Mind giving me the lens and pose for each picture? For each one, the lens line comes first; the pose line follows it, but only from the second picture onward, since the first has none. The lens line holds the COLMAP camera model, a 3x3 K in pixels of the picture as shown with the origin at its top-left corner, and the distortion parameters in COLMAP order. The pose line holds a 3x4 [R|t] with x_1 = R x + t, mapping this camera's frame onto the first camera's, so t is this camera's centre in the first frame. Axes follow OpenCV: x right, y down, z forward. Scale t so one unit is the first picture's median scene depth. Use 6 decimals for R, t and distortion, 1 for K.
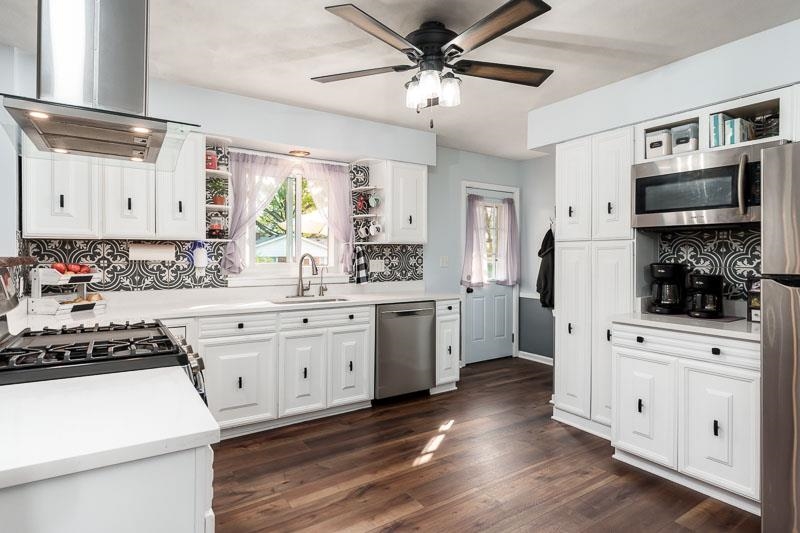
lens RADIAL K [[431.1, 0, 395.2], [0, 431.1, 256.8], [0, 0, 1]] dist [-0.002117, -0.000522]
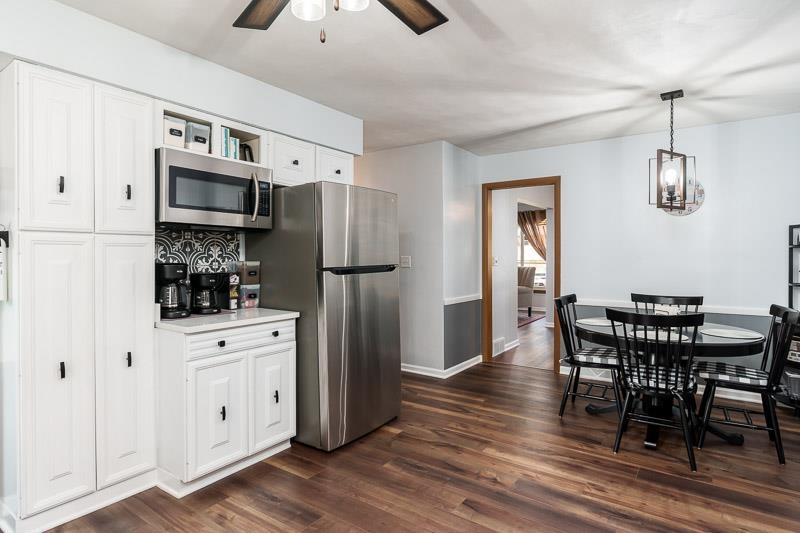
lens RADIAL K [[431.1, 0, 395.2], [0, 431.1, 256.8], [0, 0, 1]] dist [-0.002117, -0.000522]
pose [[-0.345156, -0.005166, 0.938531, -0.428348], [-0.000074, 0.999985, 0.005477, -0.003868], [-0.938545, 0.001821, -0.345152, 0.924519]]
